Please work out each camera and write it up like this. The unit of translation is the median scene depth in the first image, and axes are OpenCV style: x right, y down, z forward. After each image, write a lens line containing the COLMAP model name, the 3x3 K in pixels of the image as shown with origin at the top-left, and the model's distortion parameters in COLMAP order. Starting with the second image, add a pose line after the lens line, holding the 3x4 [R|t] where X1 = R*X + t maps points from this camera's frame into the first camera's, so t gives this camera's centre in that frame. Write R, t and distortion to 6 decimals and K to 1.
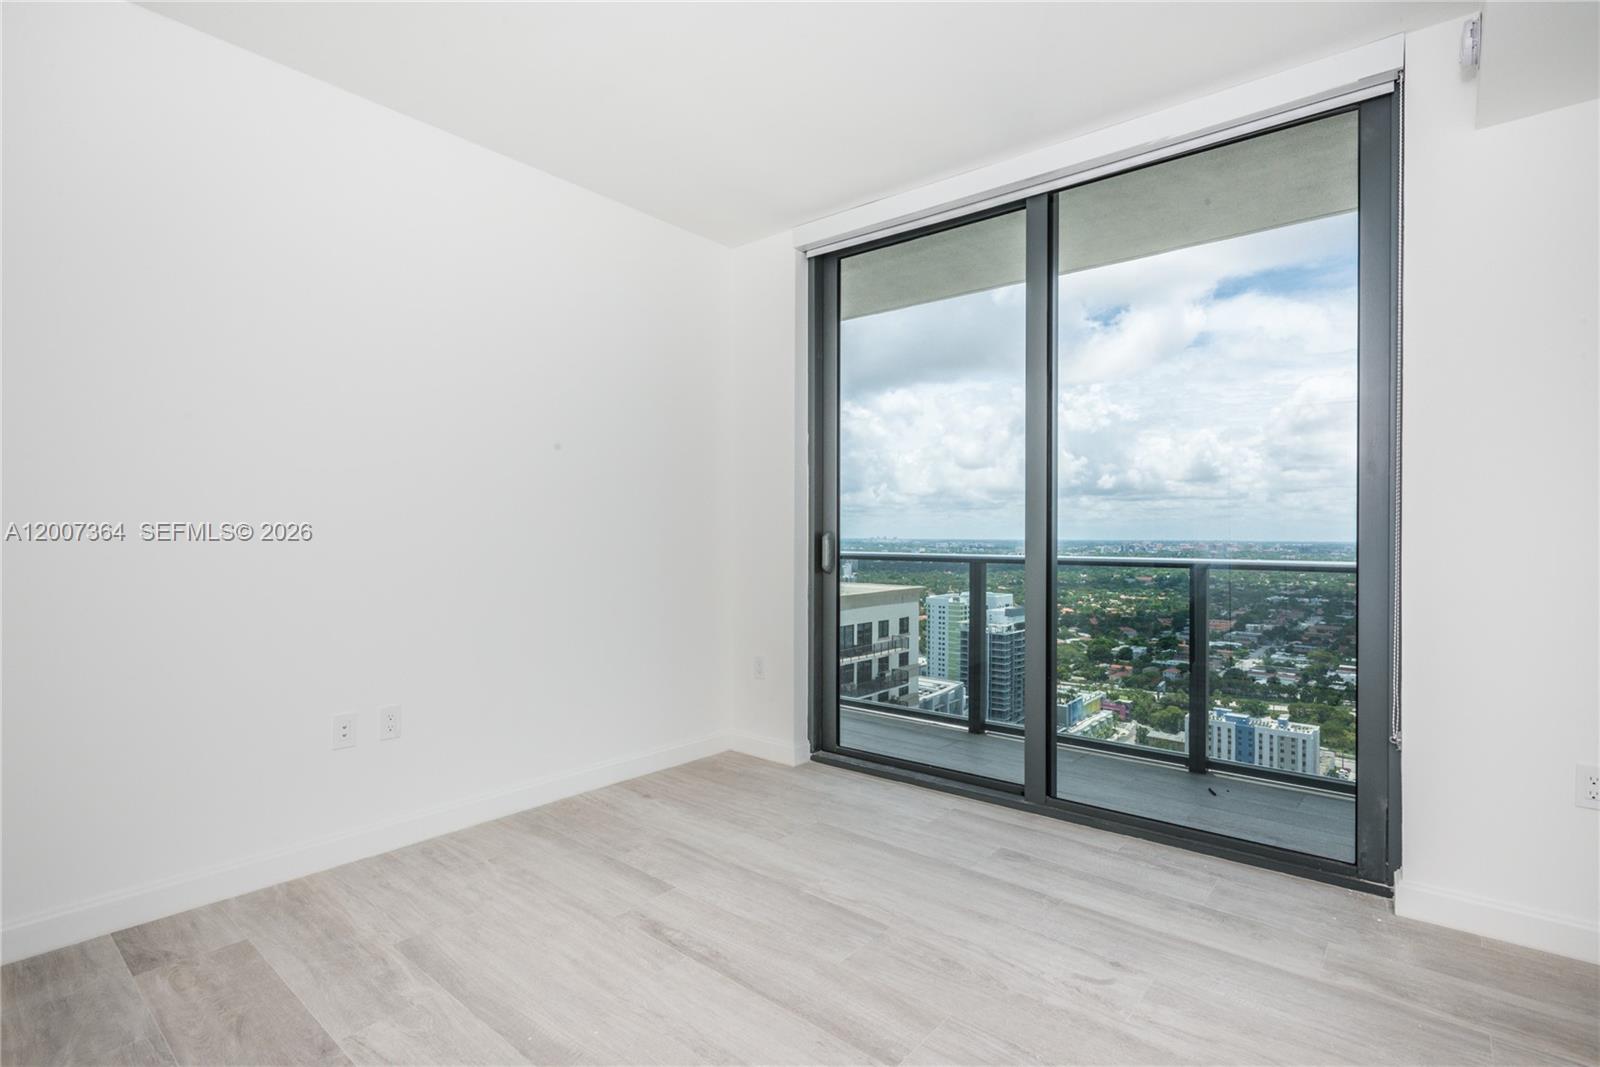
lens RADIAL K [[754.9, 0, 799.0], [0, 754.9, 544.7], [0, 0, 1]] dist [0.005415, -0.004006]
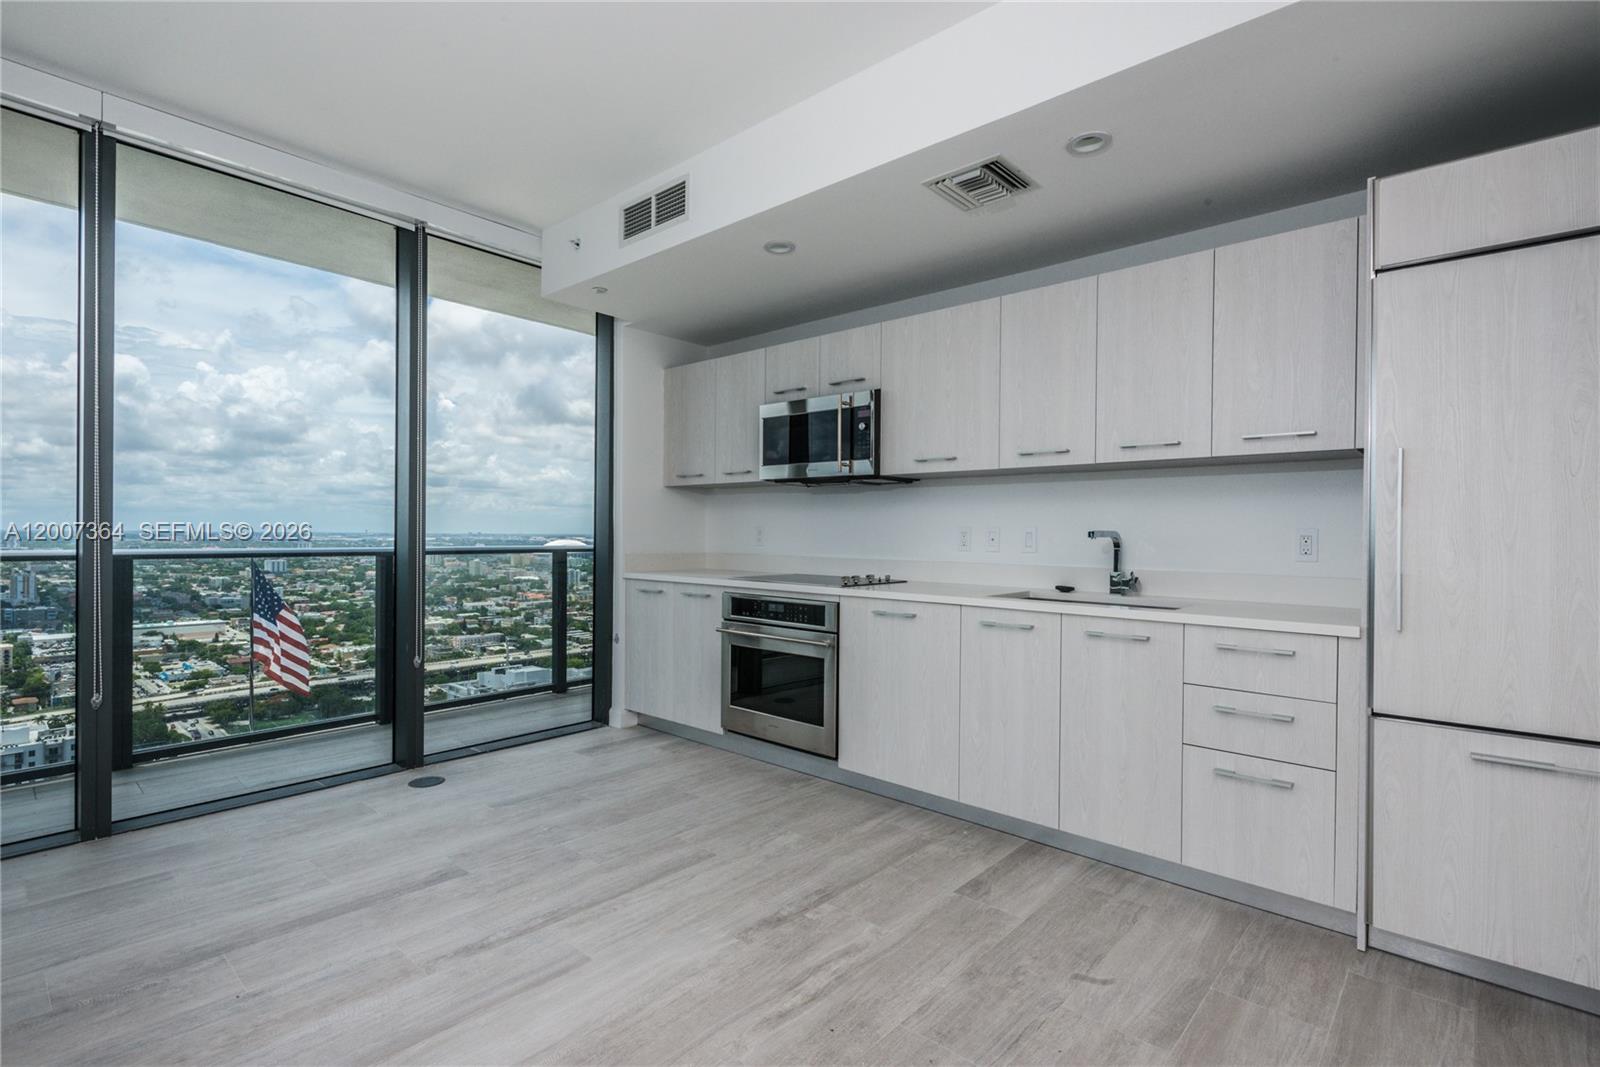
lens RADIAL K [[754.9, 0, 801.1], [0, 754.9, 521.6], [0, 0, 1]] dist [0.005415, -0.004006]
pose [[0.016727, 0.009752, 0.999813, -0.879618], [0.004014, 0.999944, -0.009820, -0.010843], [-0.999852, 0.004178, 0.016687, 0.415048]]
